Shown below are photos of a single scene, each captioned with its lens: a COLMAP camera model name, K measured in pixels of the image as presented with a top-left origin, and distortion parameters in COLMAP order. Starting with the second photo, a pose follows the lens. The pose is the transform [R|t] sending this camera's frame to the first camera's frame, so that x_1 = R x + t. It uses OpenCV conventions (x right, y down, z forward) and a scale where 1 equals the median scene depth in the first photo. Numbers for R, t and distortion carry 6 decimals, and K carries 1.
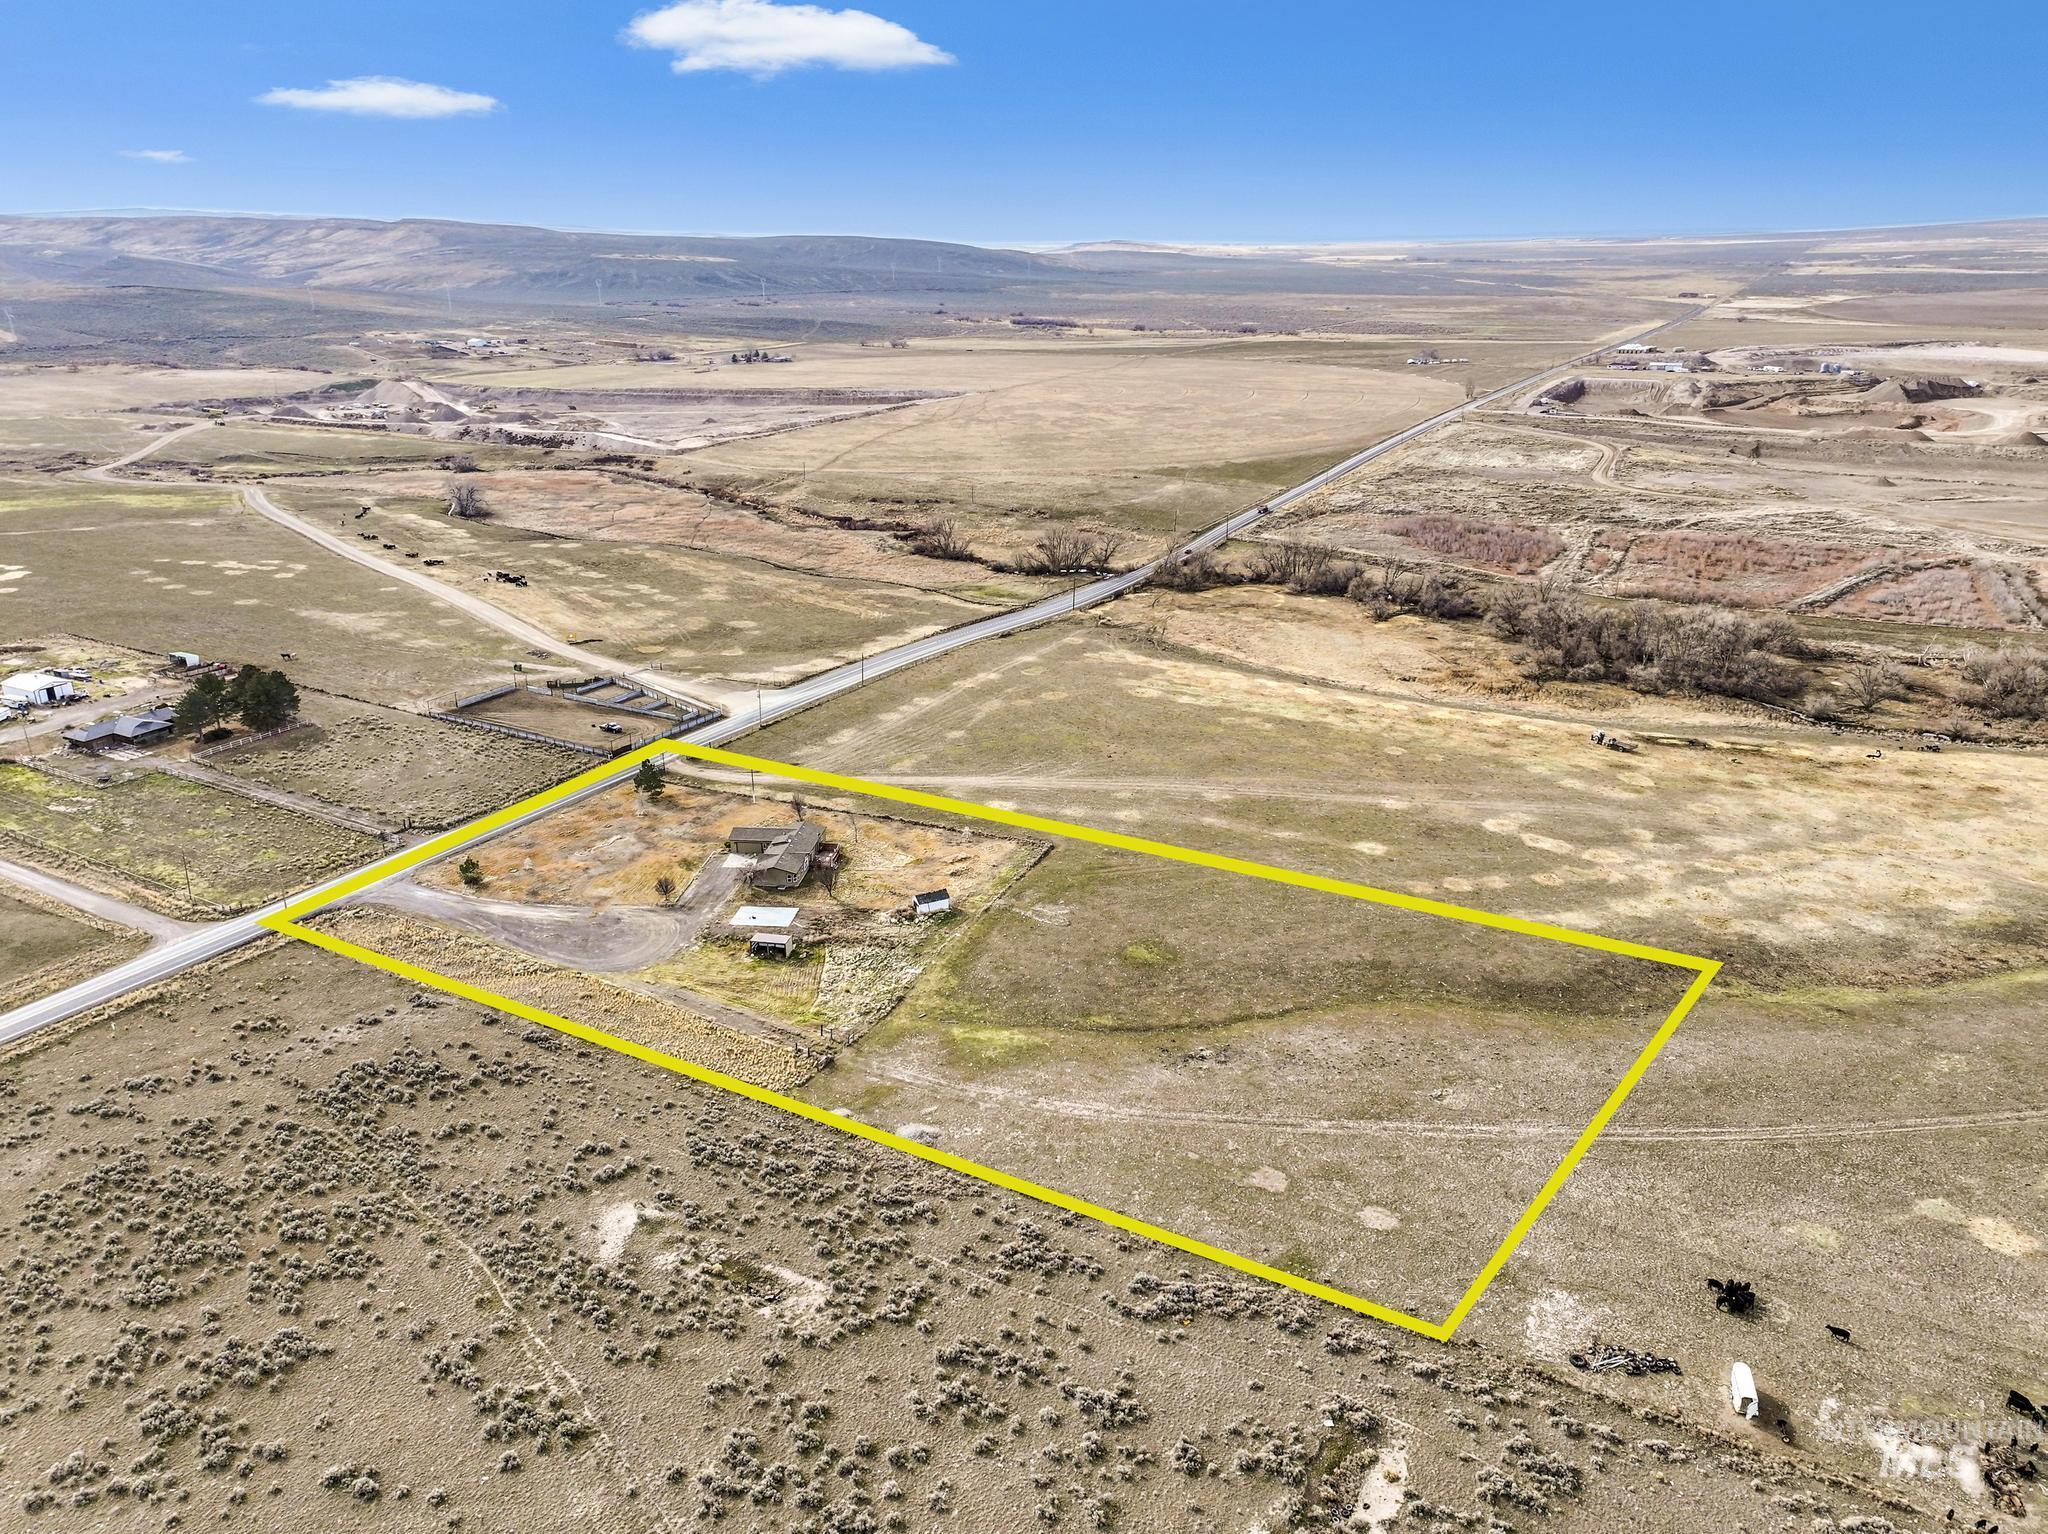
lens RADIAL K [[1442.1, 0, 1032.0], [0, 1442.1, 769.8], [0, 0, 1]] dist [0.006846, 0.004085]
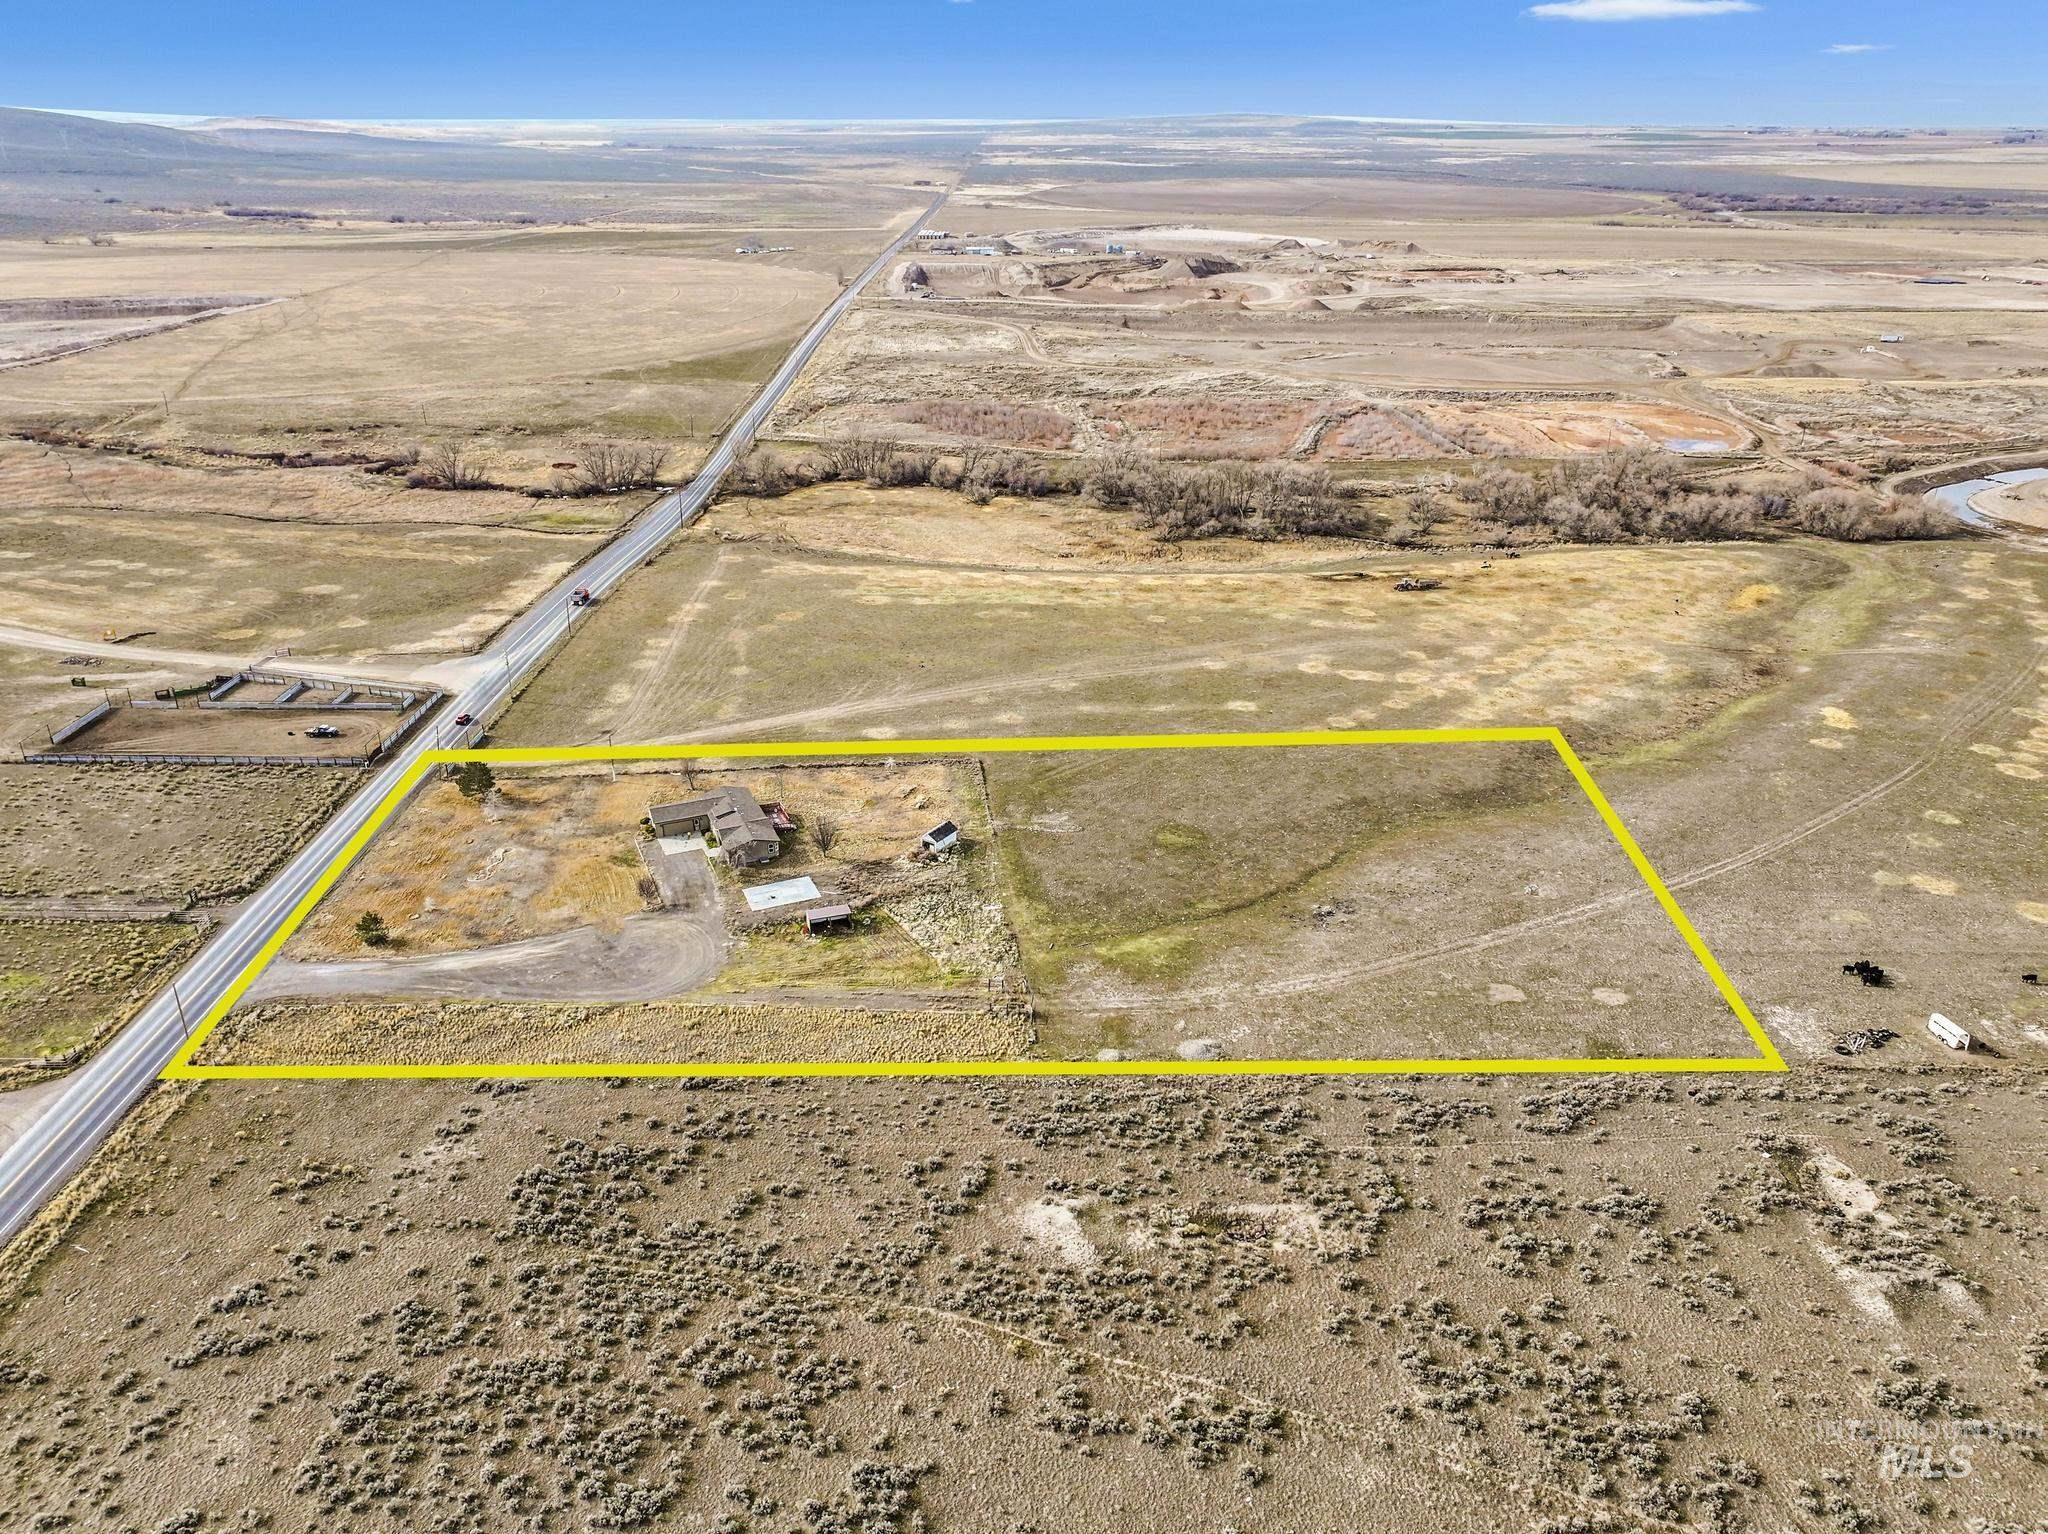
lens RADIAL K [[1448.9, 0, 1056.6], [0, 1448.9, 769.0], [0, 0, 1]] dist [0.008707, 0.001962]
pose [[0.859400, -0.191518, 0.474081, -0.375781], [0.160105, 0.981369, 0.106217, -0.033544], [-0.485591, -0.015380, 0.874051, 0.124447]]
